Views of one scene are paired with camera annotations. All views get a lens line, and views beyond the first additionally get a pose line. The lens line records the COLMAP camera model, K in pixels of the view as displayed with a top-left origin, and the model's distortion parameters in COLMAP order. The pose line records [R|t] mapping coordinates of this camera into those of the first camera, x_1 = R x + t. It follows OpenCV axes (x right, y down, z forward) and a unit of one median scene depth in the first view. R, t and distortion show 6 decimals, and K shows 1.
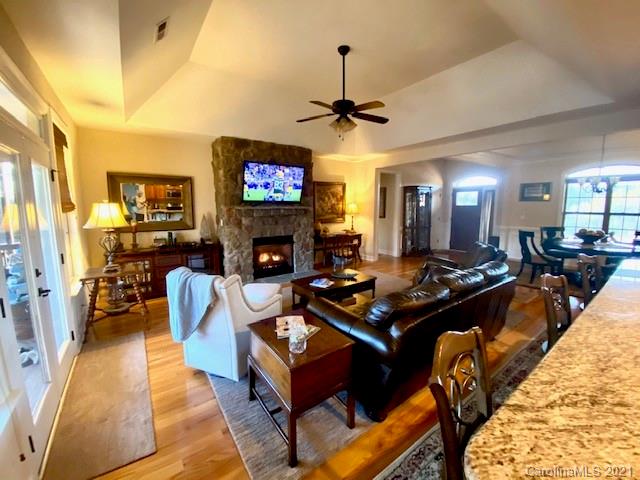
lens RADIAL K [[260.2, 0, 319.7], [0, 260.2, 237.2], [0, 0, 1]] dist [-0.000813, -0.012670]
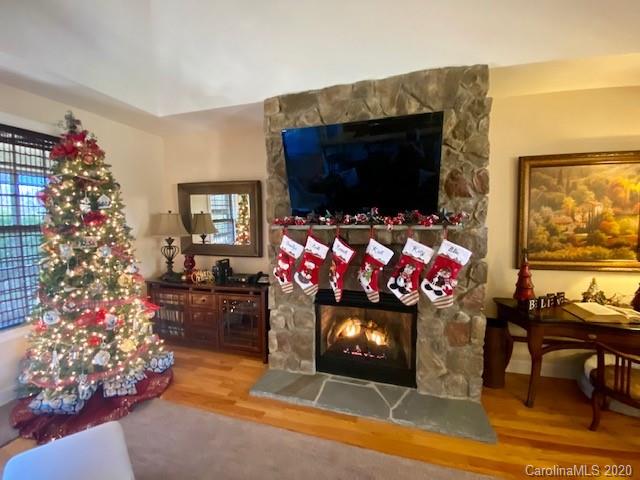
lens RADIAL K [[260.2, 0, 319.7], [0, 260.2, 237.2], [0, 0, 1]] dist [-0.000813, -0.012670]
pose [[0.607344, 0.049909, -0.792869, 0.123663], [-0.093874, 0.995541, -0.009242, -0.079438], [0.788873, 0.080043, 0.609321, 0.640261]]
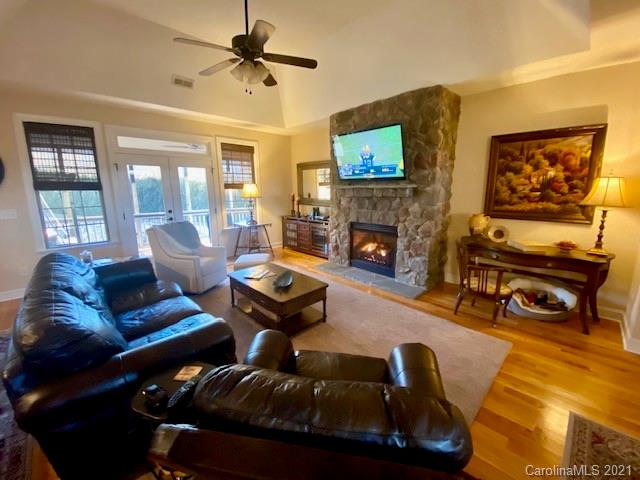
lens RADIAL K [[260.2, 0, 319.7], [0, 260.2, 237.2], [0, 0, 1]] dist [-0.000813, -0.012670]
pose [[0.135185, 0.187076, -0.972999, 0.567752], [-0.113745, 0.978452, 0.172321, -0.077710], [0.984270, 0.087378, 0.153551, 0.697177]]
